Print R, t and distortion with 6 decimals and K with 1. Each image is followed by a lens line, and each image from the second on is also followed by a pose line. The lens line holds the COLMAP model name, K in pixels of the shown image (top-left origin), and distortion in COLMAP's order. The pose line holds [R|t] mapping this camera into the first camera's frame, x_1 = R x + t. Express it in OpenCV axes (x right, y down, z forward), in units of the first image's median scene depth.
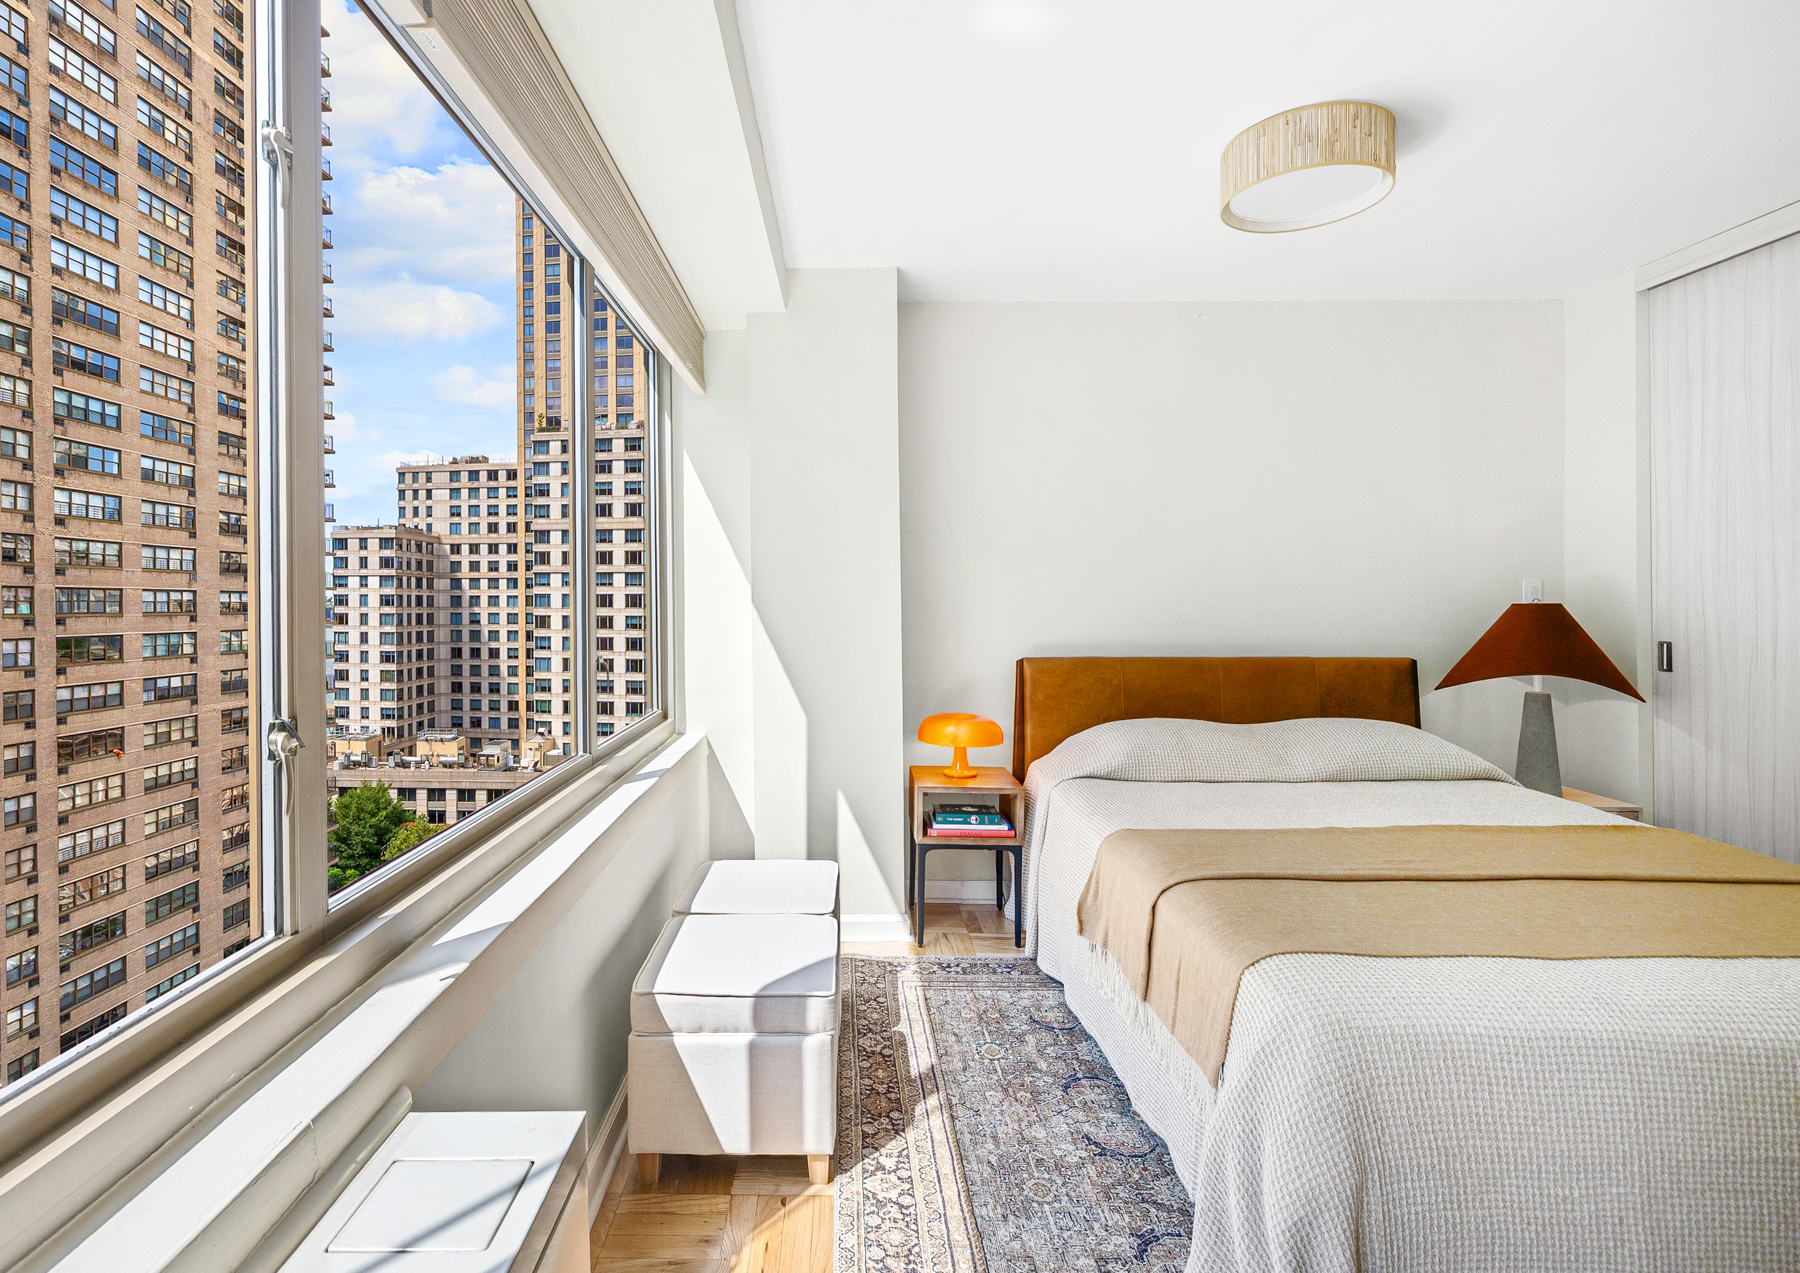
lens RADIAL K [[855.5, 0, 827.2], [0, 855.5, 588.3], [0, 0, 1]] dist [0.001150, 0.000284]
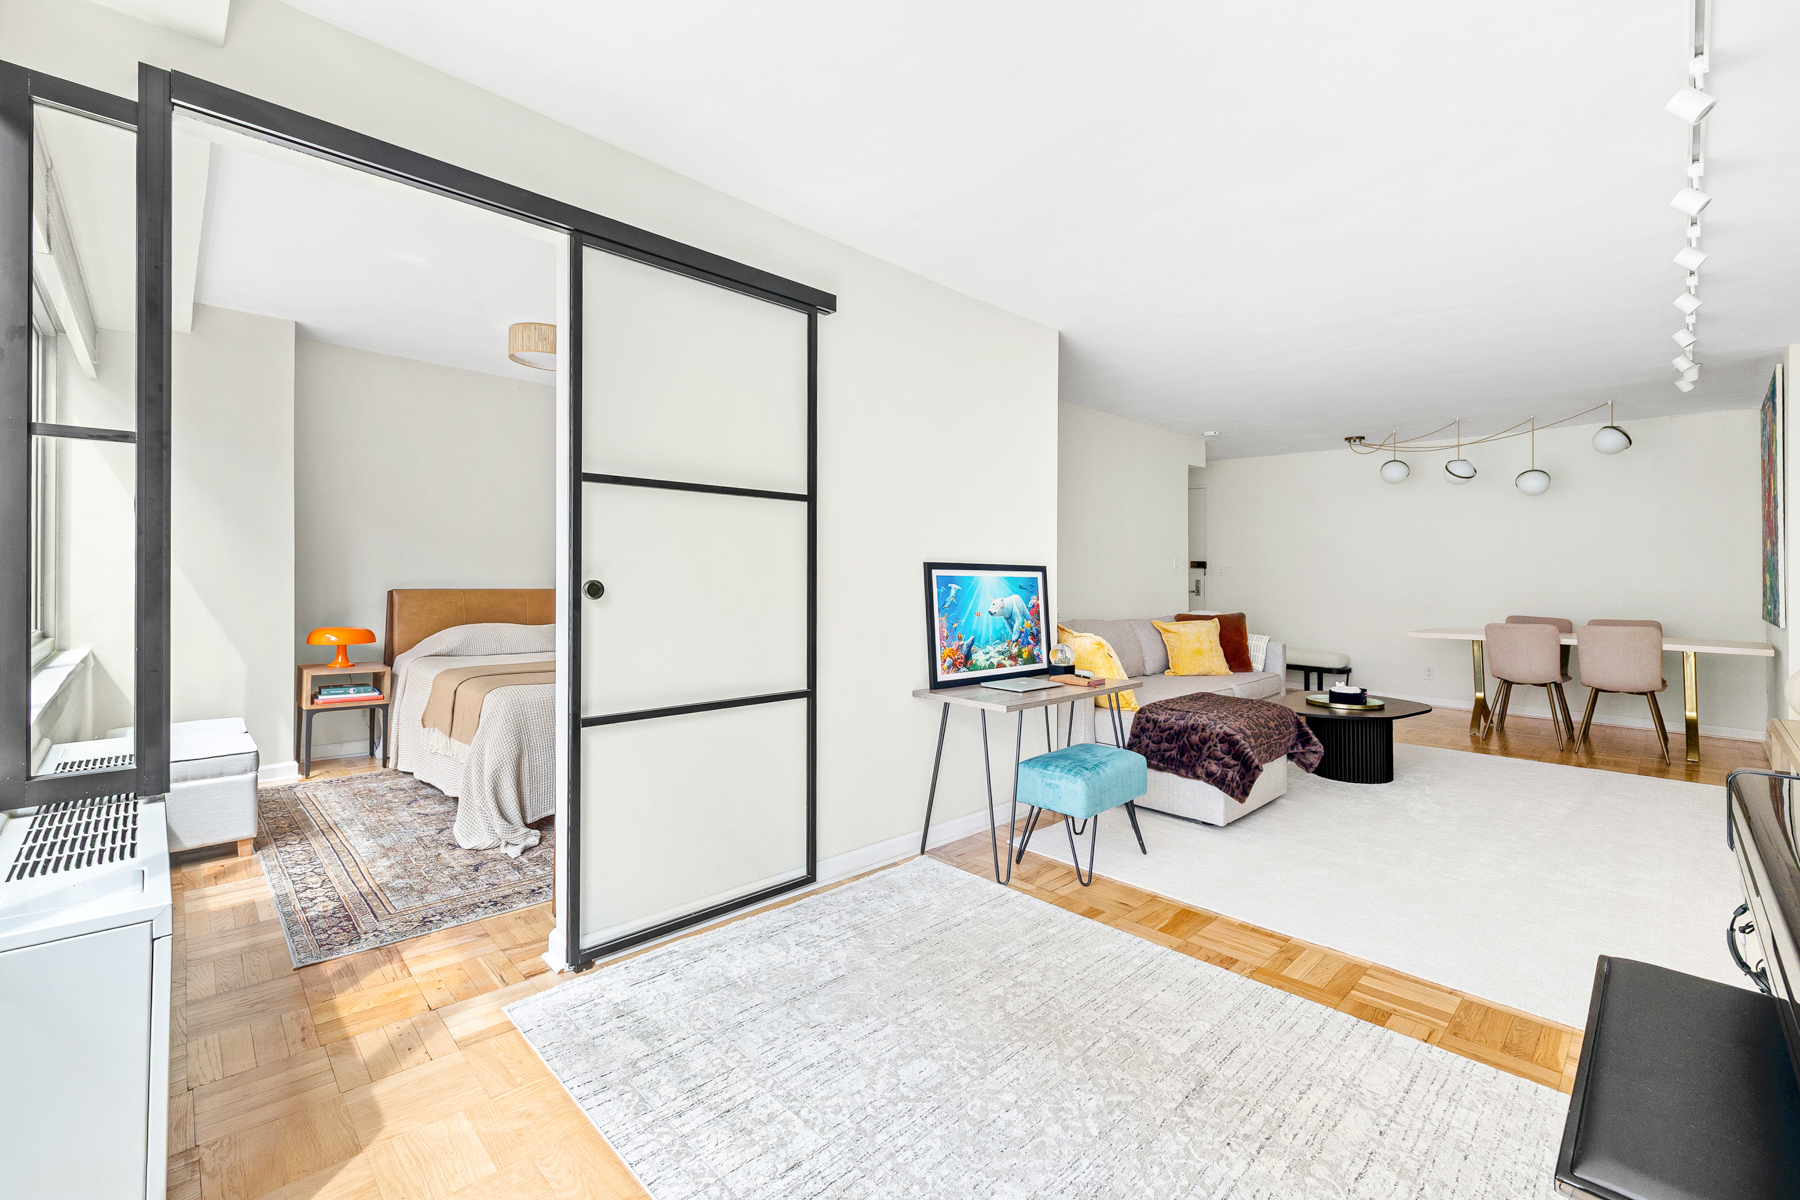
lens RADIAL K [[757.9, 0, 902.3], [0, 757.9, 574.8], [0, 0, 1]] dist [0.001483, 0.000200]
pose [[0.698980, 0.017432, 0.714928, -0.135362], [-0.017608, 0.999819, -0.007164, 0.060196], [-0.714924, -0.007581, 0.699161, -0.767956]]
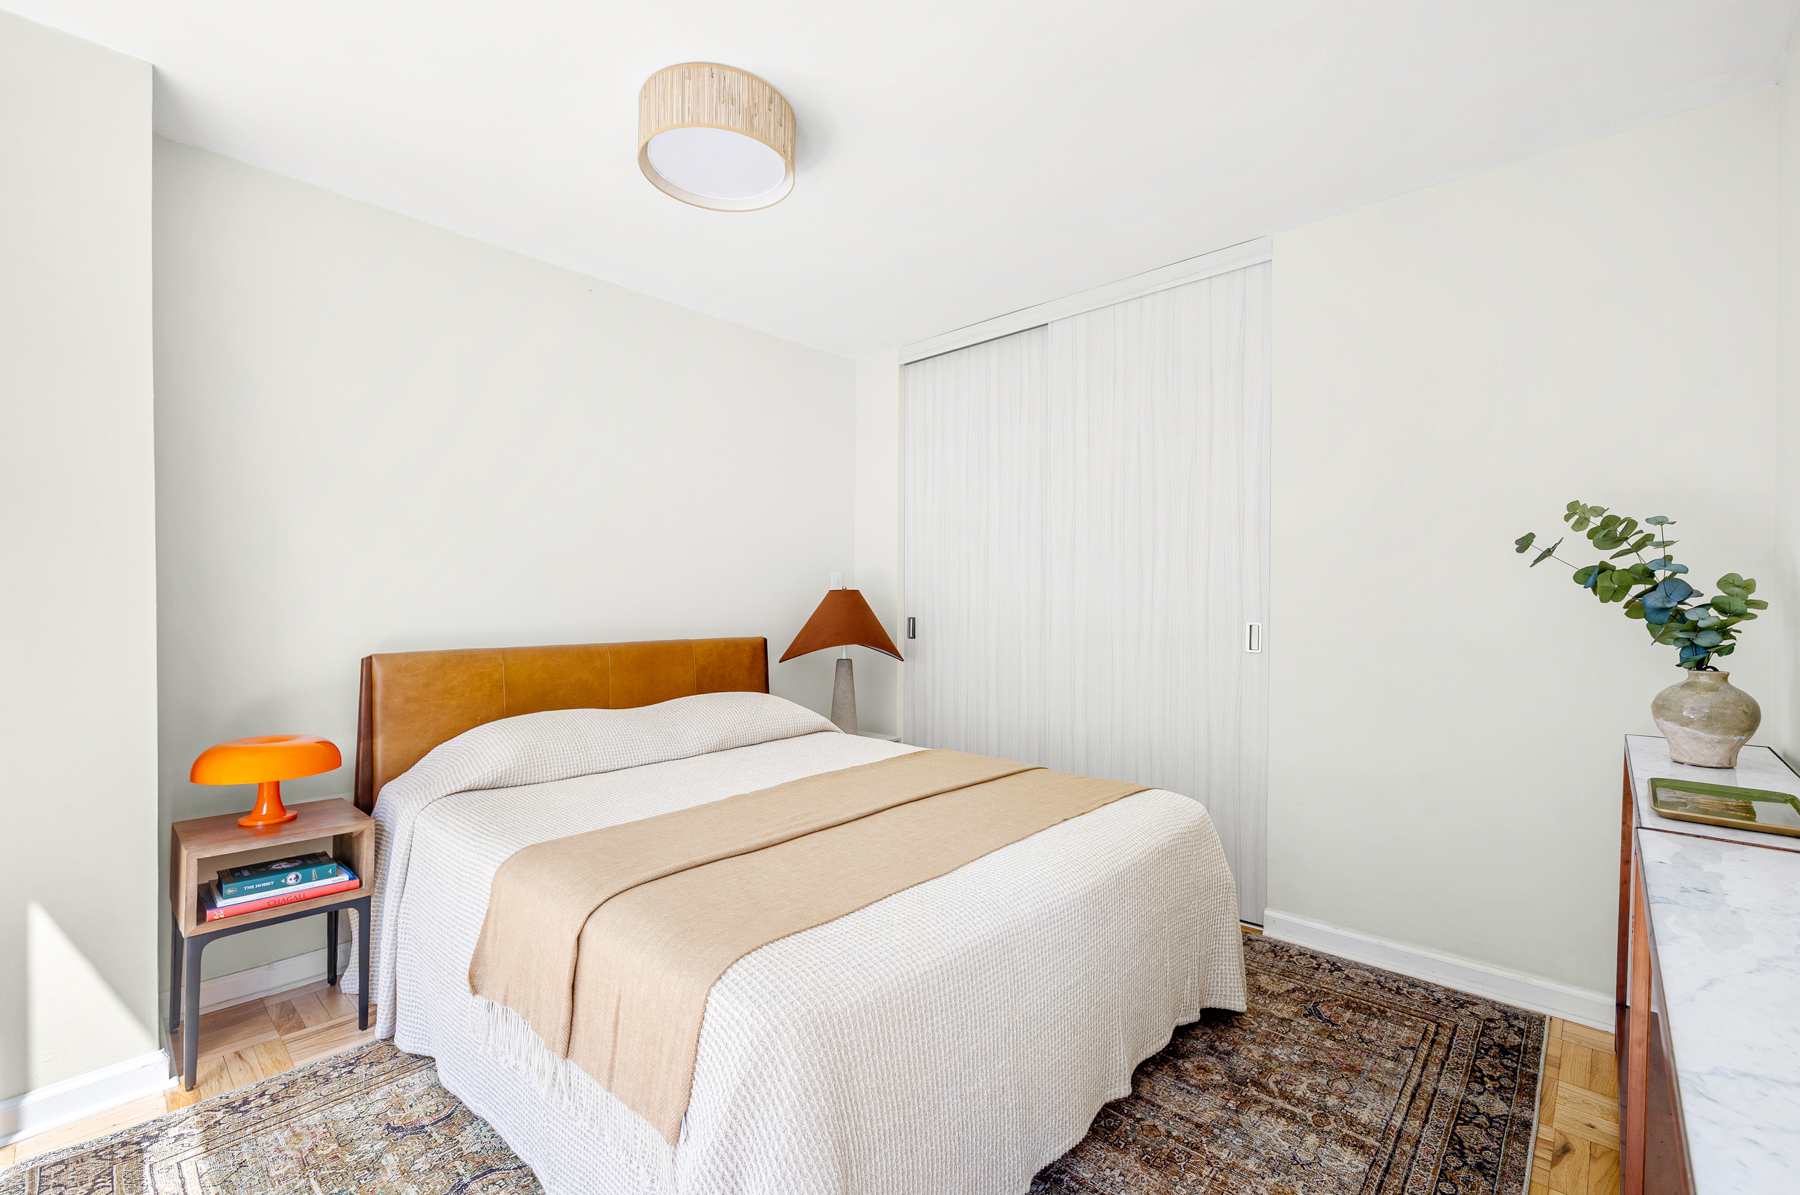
lens RADIAL K [[757.9, 0, 897.4], [0, 757.9, 593.7], [0, 0, 1]] dist [0.001483, 0.000200]
pose [[0.659635, 0.007898, 0.751544, 0.026990], [-0.001465, 0.999956, -0.009222, 0.038012], [-0.751584, 0.004982, 0.659618, 0.212168]]
